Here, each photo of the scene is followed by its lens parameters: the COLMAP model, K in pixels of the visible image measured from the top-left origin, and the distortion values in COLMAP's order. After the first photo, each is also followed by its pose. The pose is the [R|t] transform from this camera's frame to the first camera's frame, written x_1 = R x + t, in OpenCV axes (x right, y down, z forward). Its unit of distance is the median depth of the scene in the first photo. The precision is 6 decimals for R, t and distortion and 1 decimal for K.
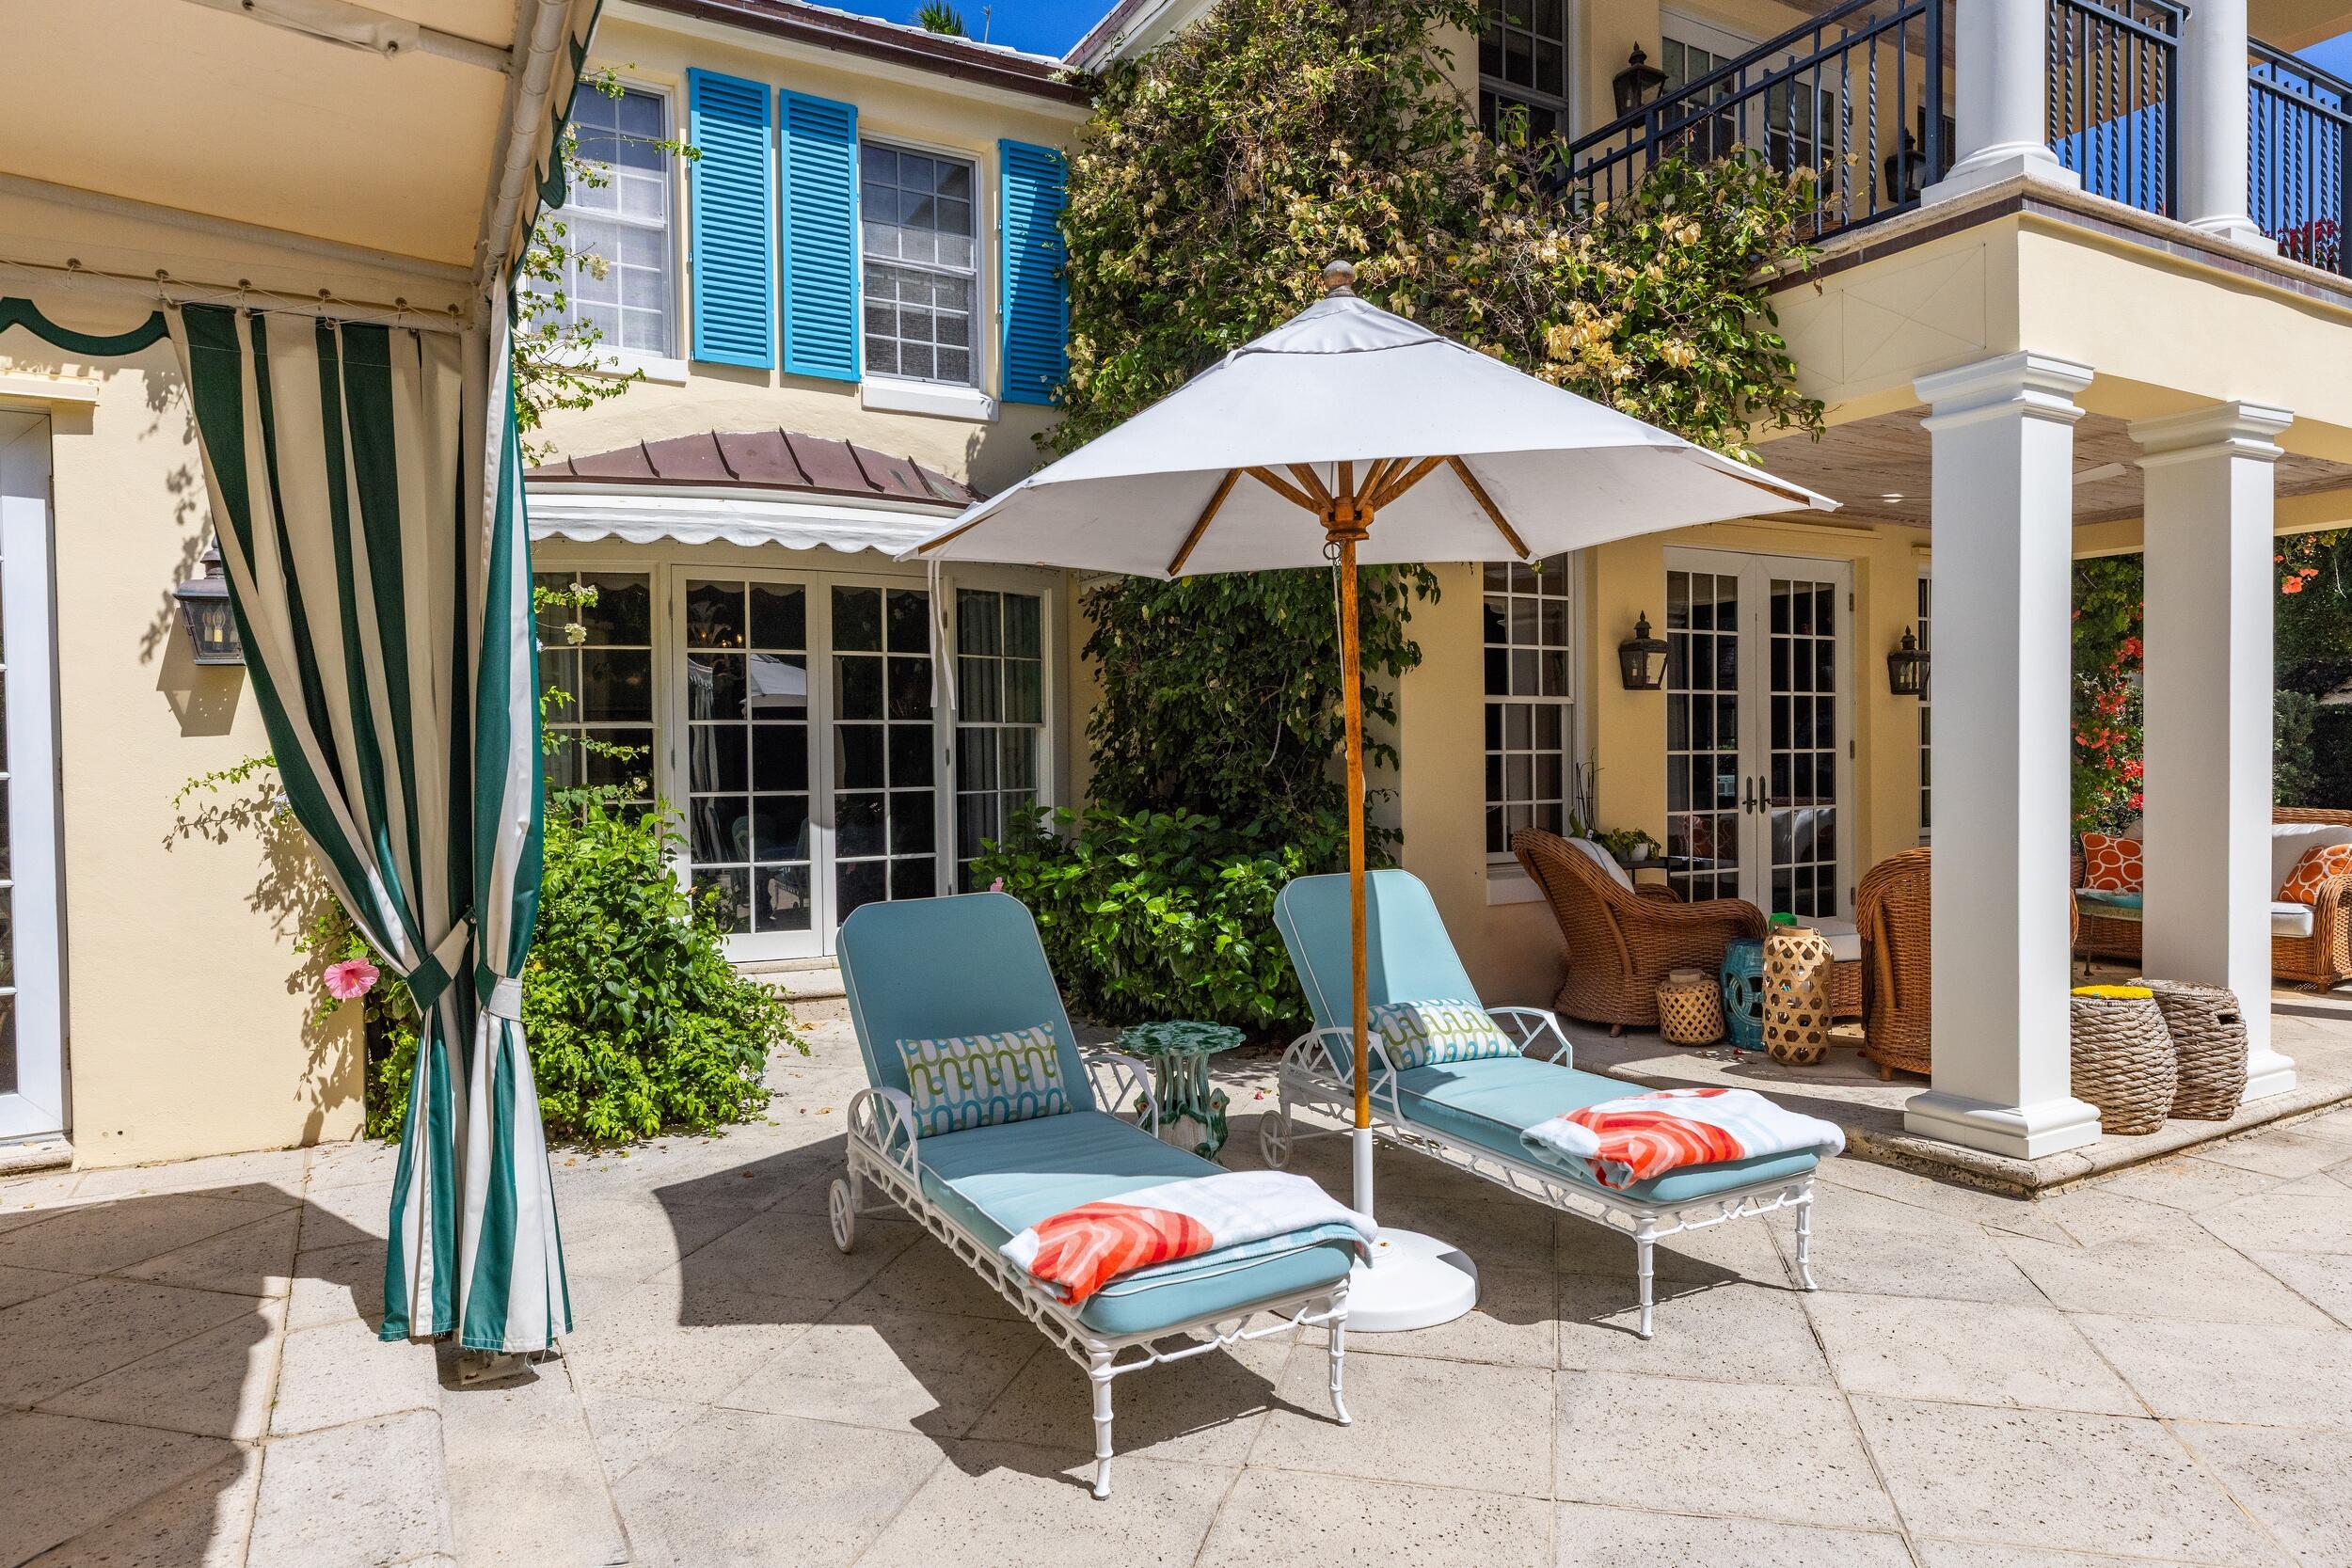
lens RADIAL K [[1422.6, 0, 1176.0], [0, 1422.6, 784.0], [0, 0, 1]] dist [0.002787, 0.000899]
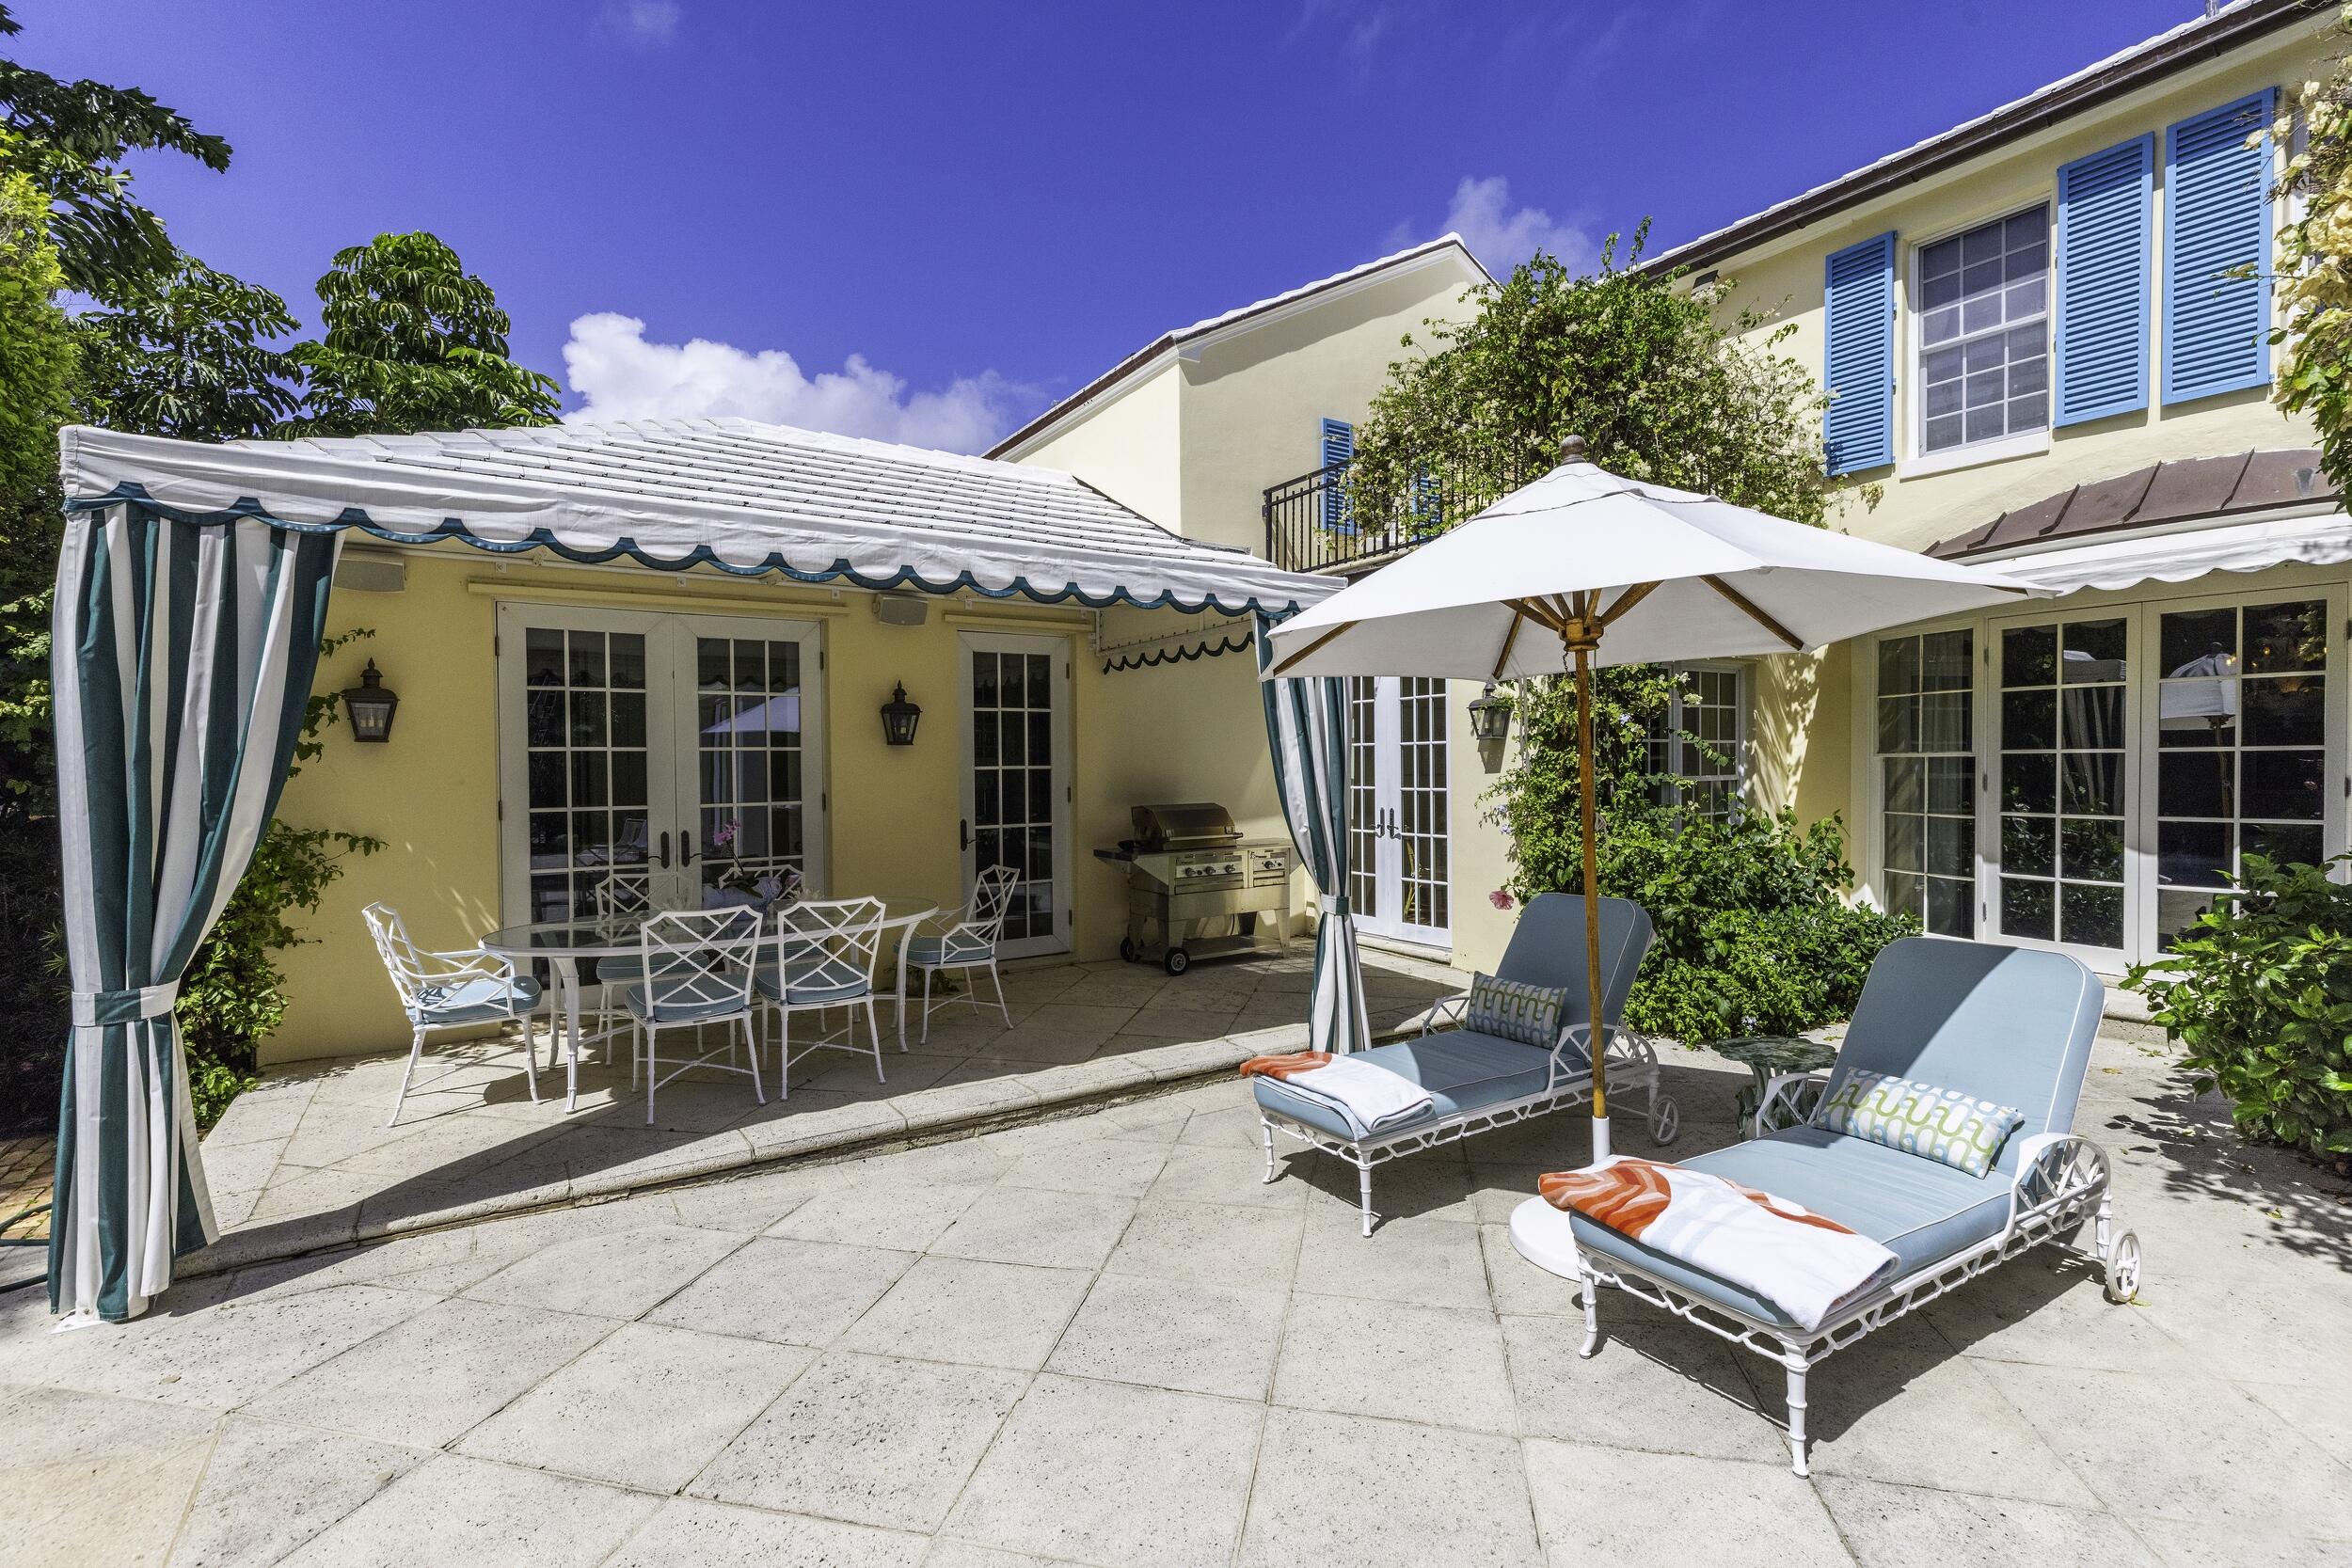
lens RADIAL K [[1048.4, 0, 1176.0], [0, 1048.4, 784.0], [0, 0, 1]] dist [0.002366, 0.000248]
pose [[0.058219, 0.029253, -0.997875, 1.025482], [-0.009916, 0.999538, 0.028723, -0.074179], [0.998255, 0.008222, 0.058483, 0.574309]]
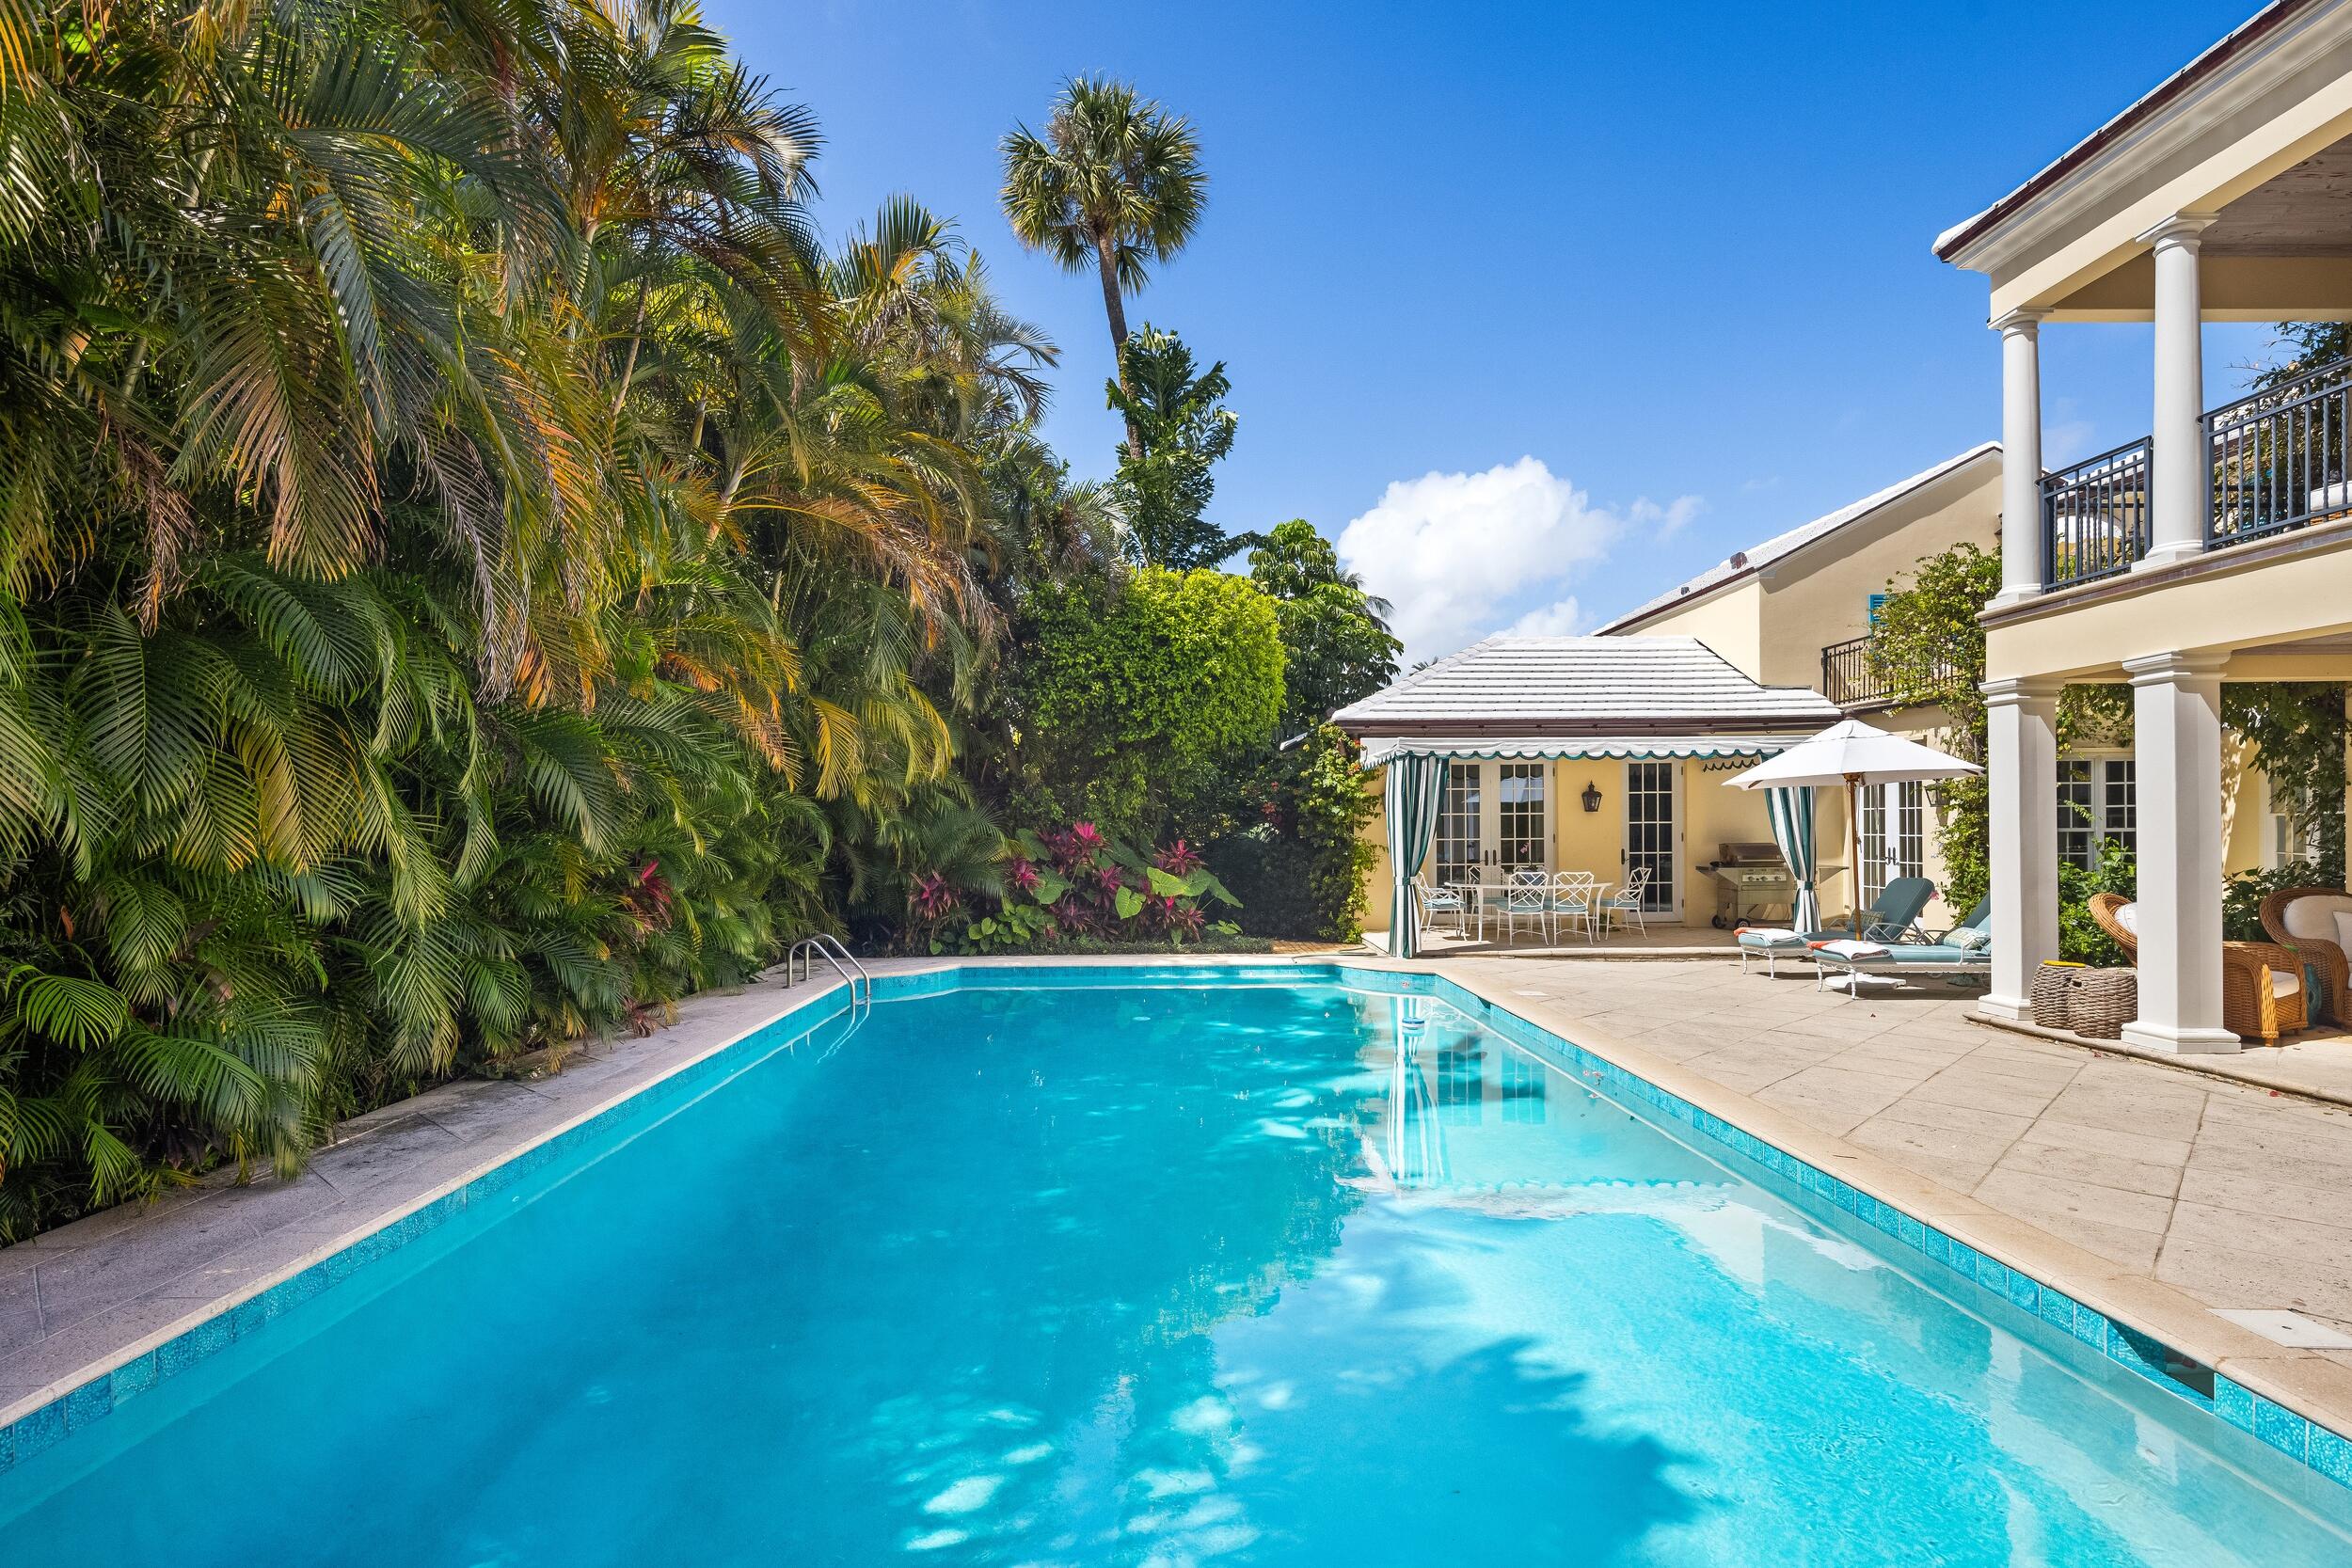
lens RADIAL K [[1151.6, 0, 1158.0], [0, 1151.6, 825.4], [0, 0, 1]] dist [0.000970, 0.000073]
pose [[-0.487533, 0.014438, -0.872985, 3.605535], [-0.003032, 0.999829, 0.018229, -0.105570], [0.873099, 0.011534, -0.487406, 0.867365]]
